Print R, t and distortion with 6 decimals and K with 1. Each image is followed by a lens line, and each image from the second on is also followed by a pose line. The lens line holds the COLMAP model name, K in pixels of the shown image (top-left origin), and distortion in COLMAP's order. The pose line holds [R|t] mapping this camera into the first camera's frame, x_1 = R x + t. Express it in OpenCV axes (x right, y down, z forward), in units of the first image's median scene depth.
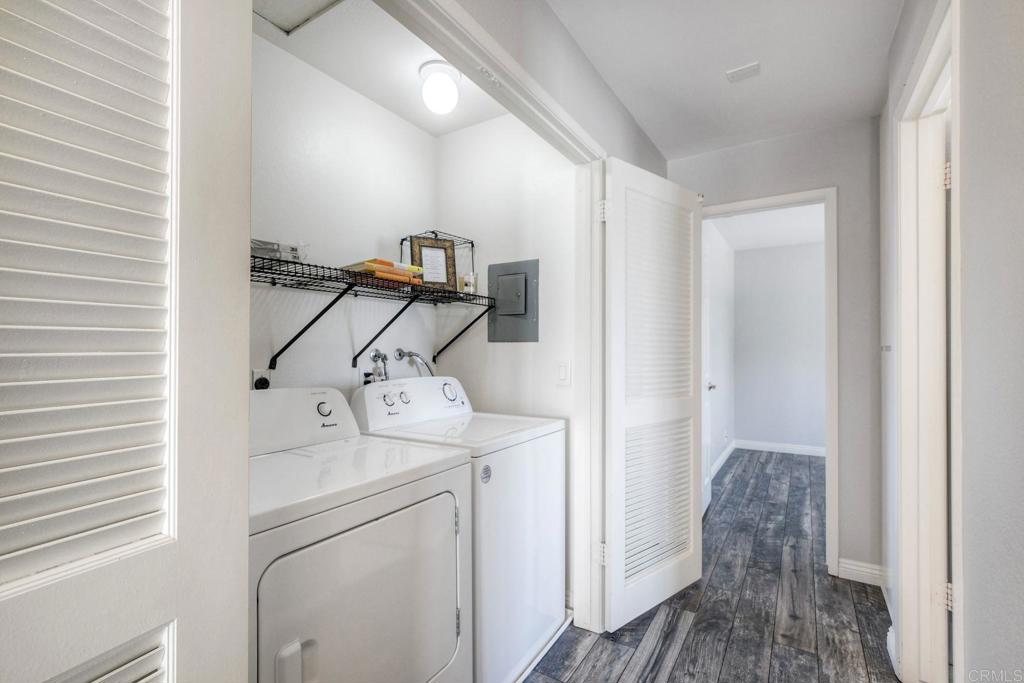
lens RADIAL K [[463.8, 0, 513.7], [0, 463.8, 345.1], [0, 0, 1]] dist [0.001729, 0.000083]
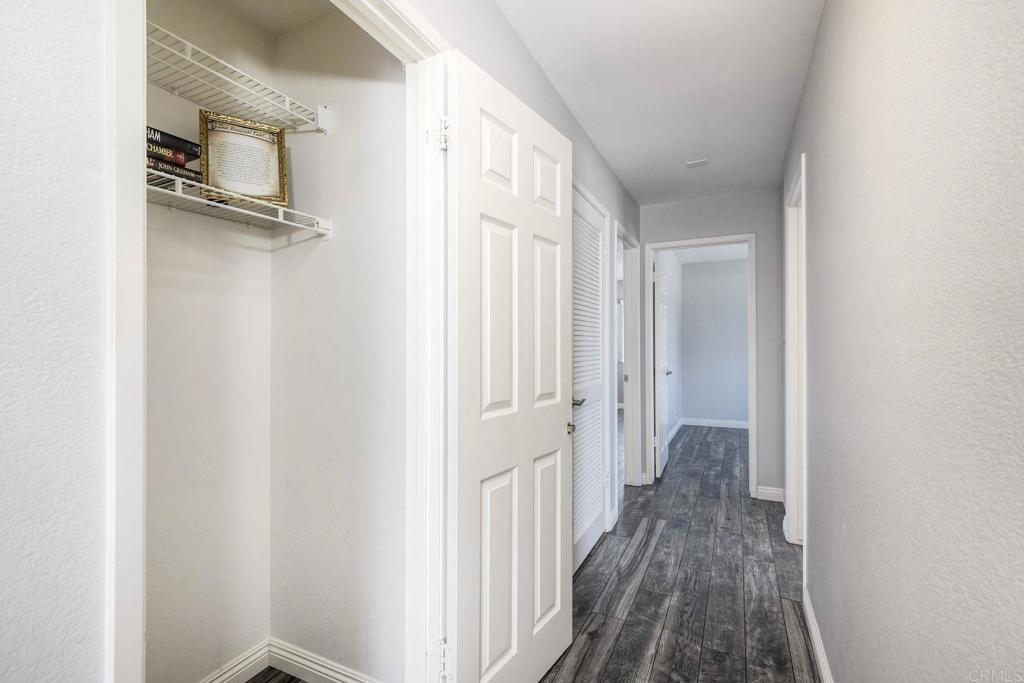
lens RADIAL K [[460.7, 0, 513.2], [0, 460.7, 340.5], [0, 0, 1]] dist [0.004411, -0.000564]
pose [[0.994155, -0.000529, 0.107964, -0.224192], [0.000422, 0.999999, 0.001016, -0.002997], [-0.107965, -0.000964, 0.994154, -0.367862]]
